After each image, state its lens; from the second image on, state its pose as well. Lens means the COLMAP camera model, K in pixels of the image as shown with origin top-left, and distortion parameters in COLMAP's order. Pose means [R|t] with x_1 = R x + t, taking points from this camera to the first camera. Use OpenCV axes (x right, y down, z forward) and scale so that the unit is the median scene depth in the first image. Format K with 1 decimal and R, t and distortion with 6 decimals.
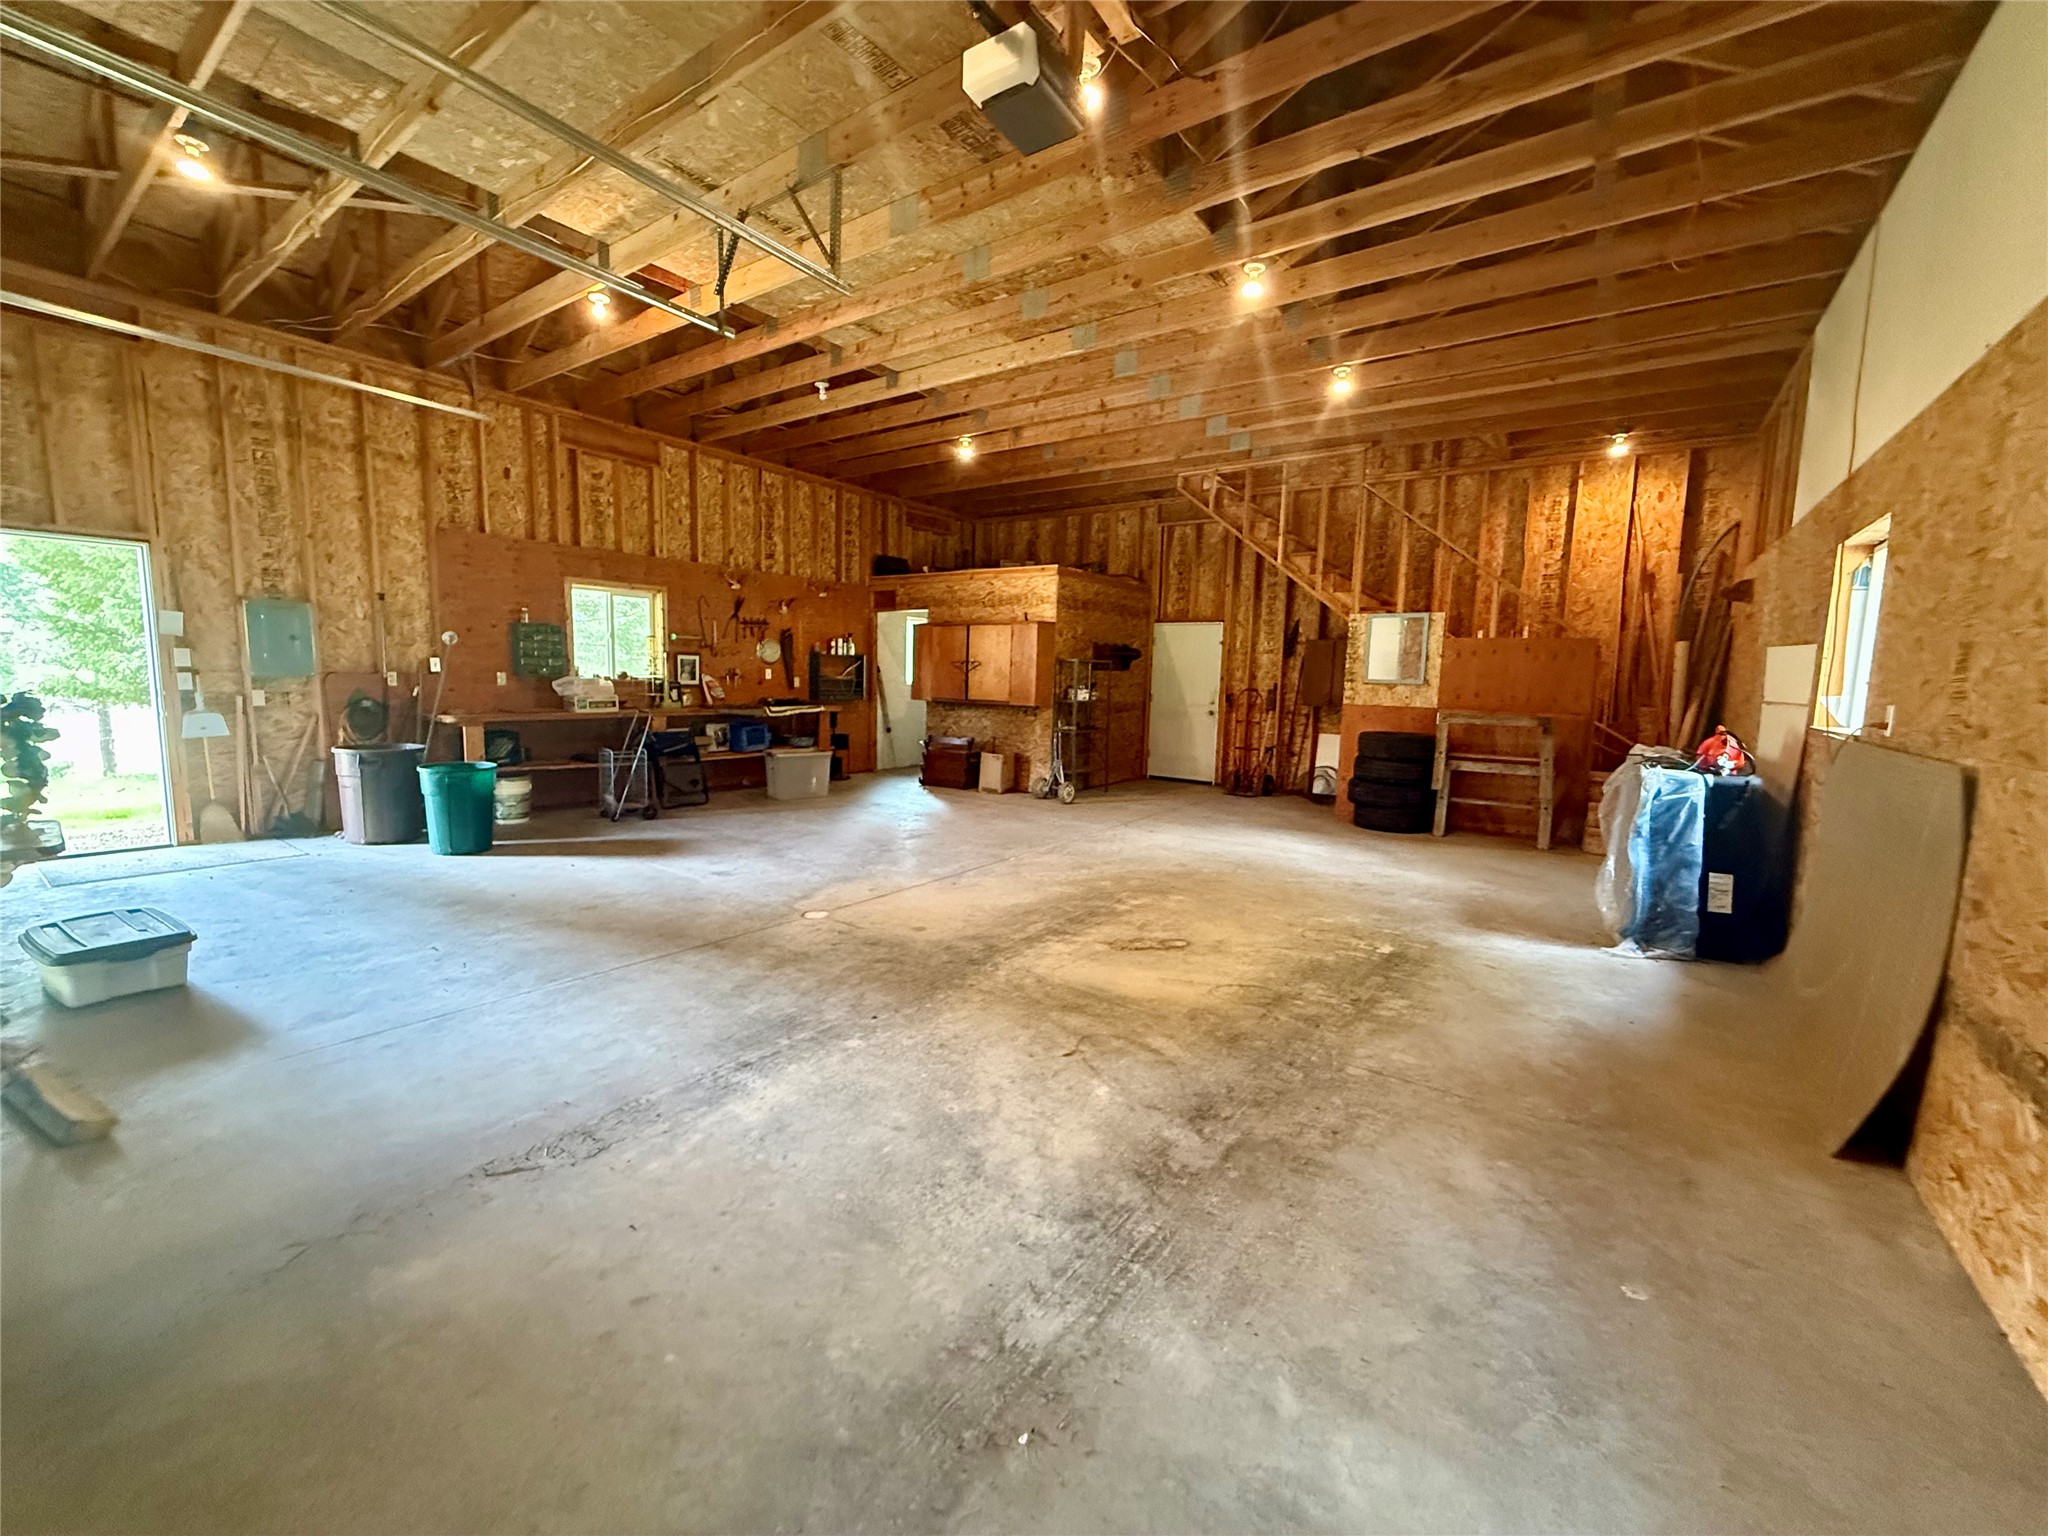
lens RADIAL K [[813.8, 0, 1024.4], [0, 813.8, 767.4], [0, 0, 1]] dist [-0.002019, -0.000187]
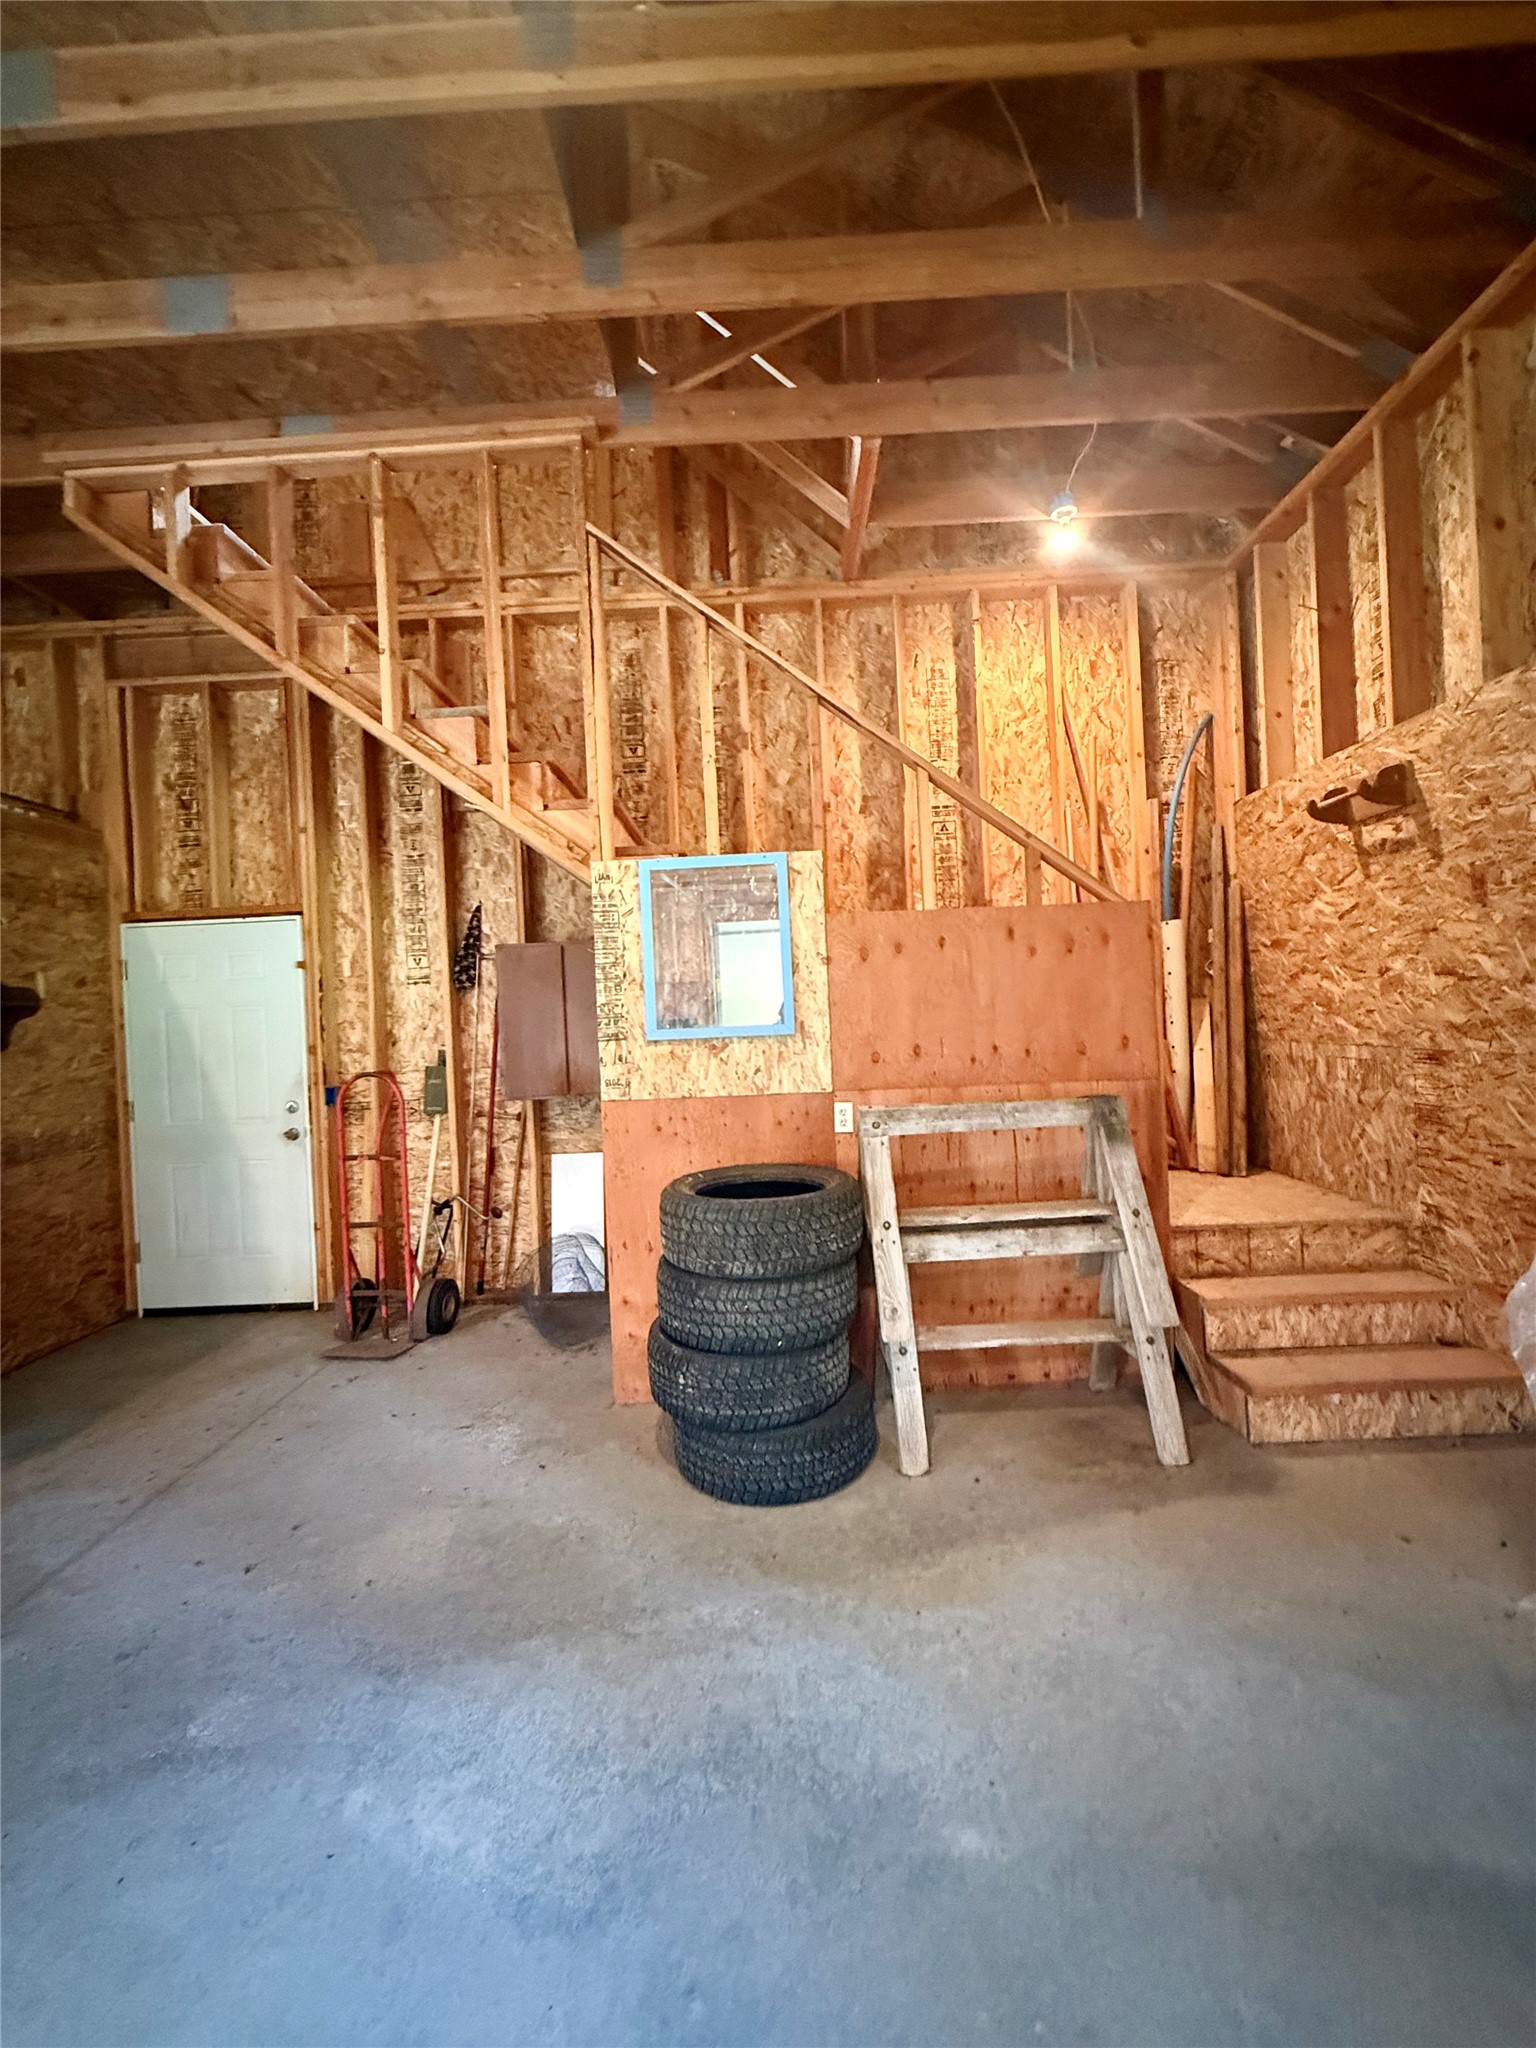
lens RADIAL K [[813.8, 0, 769.6], [0, 813.8, 1021.7], [0, 0, 1]] dist [-0.002019, -0.000187]
pose [[0.820494, -0.069811, 0.567376, 0.210099], [0.132499, 0.988711, -0.069958, -0.066056], [-0.556087, 0.132577, 0.820482, 0.552071]]
